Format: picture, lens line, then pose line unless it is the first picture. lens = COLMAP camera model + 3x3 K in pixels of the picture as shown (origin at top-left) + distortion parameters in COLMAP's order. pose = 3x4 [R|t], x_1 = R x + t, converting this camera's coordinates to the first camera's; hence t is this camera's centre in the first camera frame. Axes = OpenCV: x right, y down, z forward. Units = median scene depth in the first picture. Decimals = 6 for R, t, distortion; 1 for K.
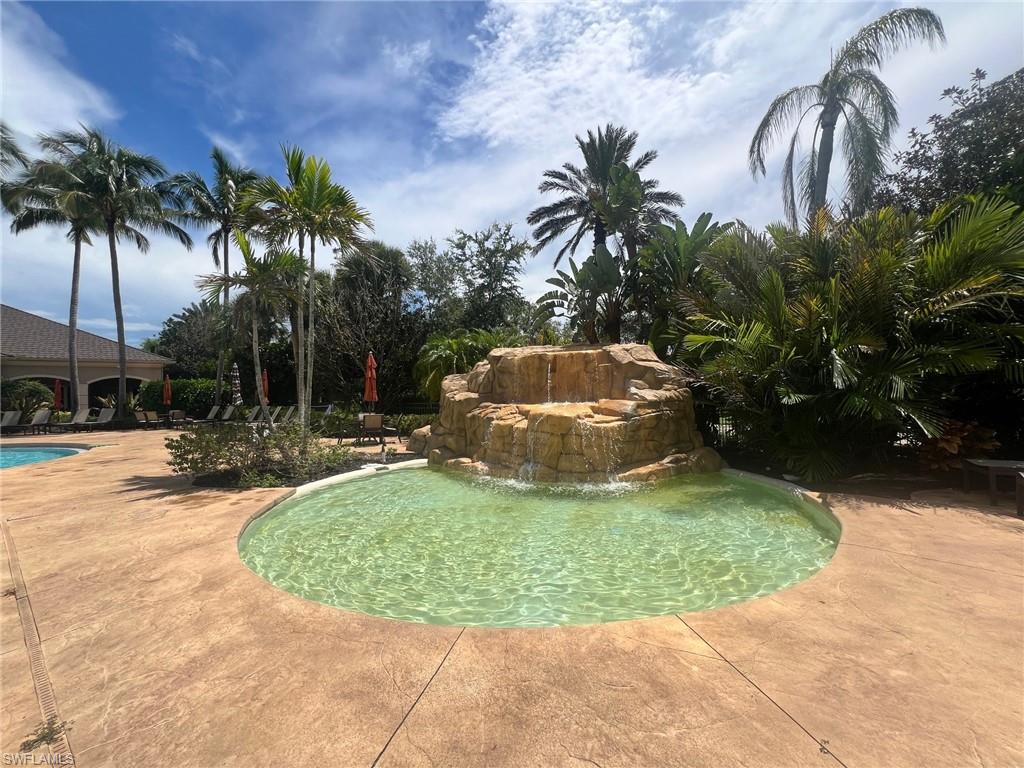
lens RADIAL K [[411.6, 0, 512.0], [0, 411.6, 384.0], [0, 0, 1]] dist [-0.000265, -0.000001]
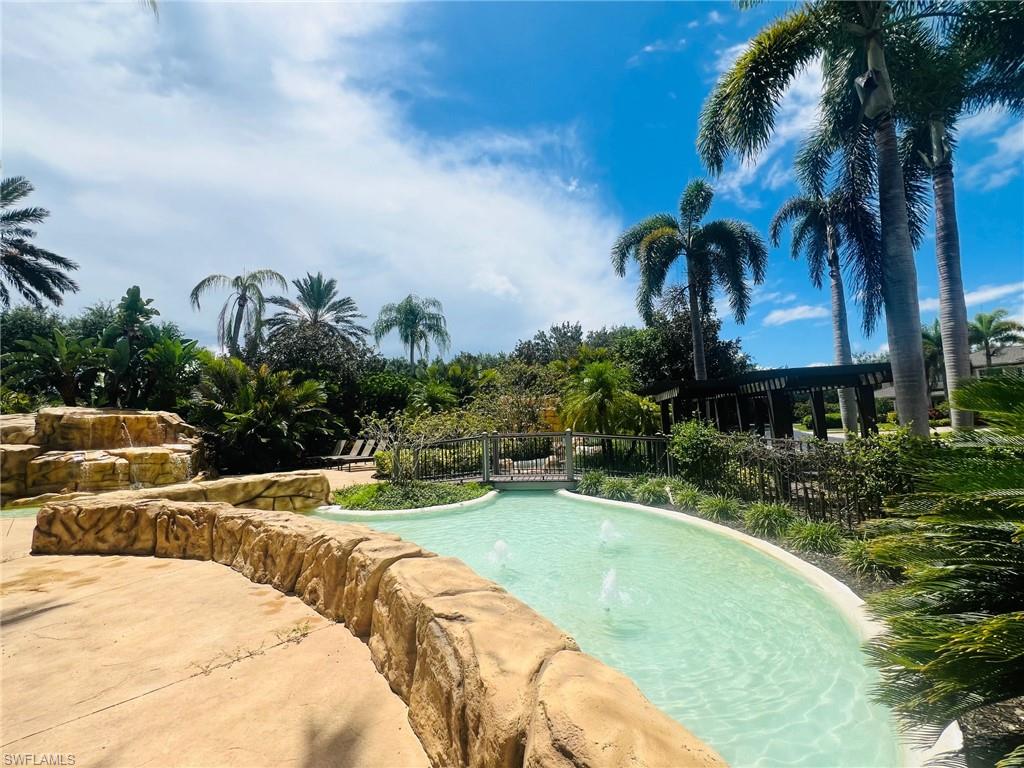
lens RADIAL K [[411.6, 0, 512.0], [0, 411.6, 384.0], [0, 0, 1]] dist [-0.000265, -0.000001]
pose [[0.078600, 0.110121, 0.990806, -1.445066], [0.004509, 0.993831, -0.110815, -0.017283], [-0.996896, 0.013177, 0.077618, -0.630771]]
